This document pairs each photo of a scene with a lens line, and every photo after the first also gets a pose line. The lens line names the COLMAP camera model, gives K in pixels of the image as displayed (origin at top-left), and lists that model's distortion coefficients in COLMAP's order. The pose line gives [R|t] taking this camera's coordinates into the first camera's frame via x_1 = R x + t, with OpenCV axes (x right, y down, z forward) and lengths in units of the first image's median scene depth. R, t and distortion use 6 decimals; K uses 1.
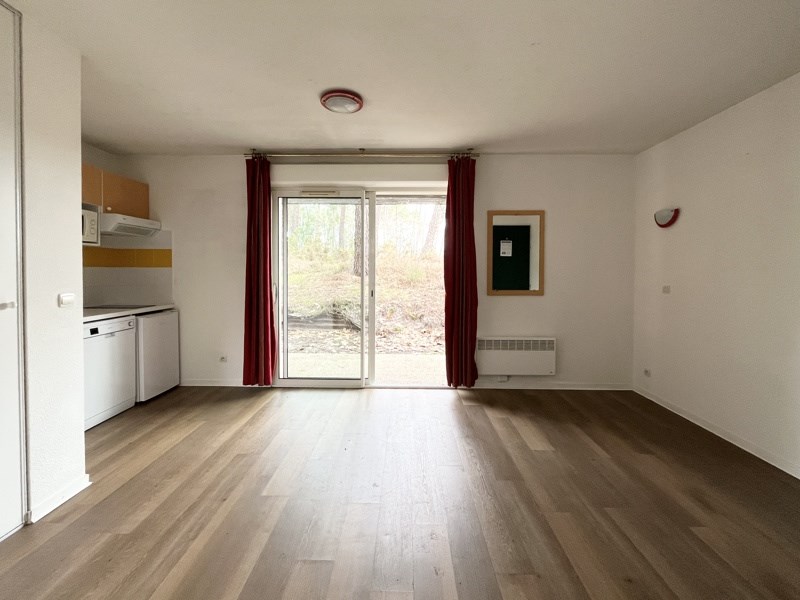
lens RADIAL K [[355.7, 0, 397.9], [0, 355.7, 278.9], [0, 0, 1]] dist [-0.003079, -0.000240]
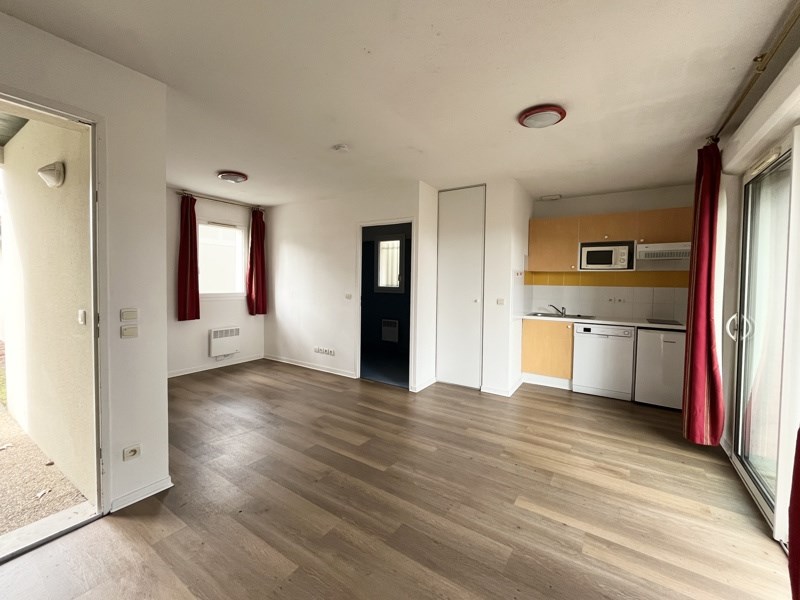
lens RADIAL K [[335.9, 0, 398.2], [0, 335.9, 293.4], [0, 0, 1]] dist [-0.000816, -0.000207]
pose [[-0.541933, 0.019642, -0.840192, 0.585120], [-0.033710, 0.998414, 0.045085, -0.032725], [0.839745, 0.052755, -0.540412, 0.840819]]
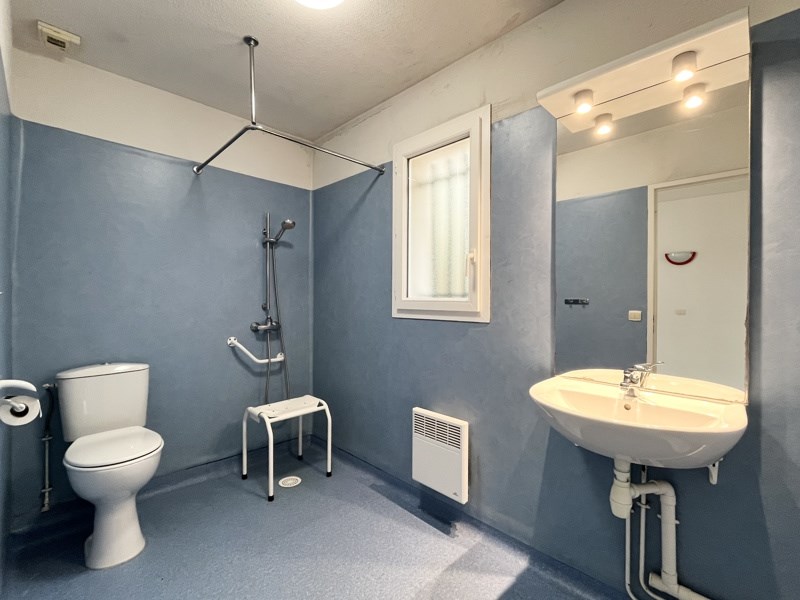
lens RADIAL K [[335.9, 0, 398.2], [0, 335.9, 293.4], [0, 0, 1]] dist [-0.000816, -0.000207]
pose [[-0.717209, -0.008837, -0.696802, -0.435582], [-0.023402, 0.999661, 0.011410, -0.001720], [0.696465, 0.024490, -0.717173, 0.198781]]
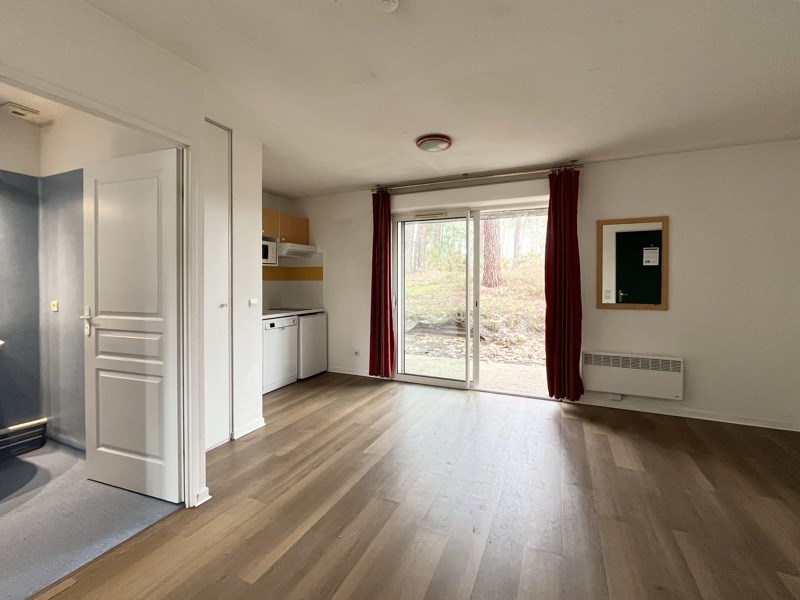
lens RADIAL K [[353.6, 0, 398.1], [0, 353.6, 285.3], [0, 0, 1]] dist [0.000713, 0.000041]
pose [[0.919097, 0.002097, -0.394025, 0.143889], [-0.006325, 0.999936, -0.009432, -0.004365], [0.393980, 0.011161, 0.919051, -0.099799]]
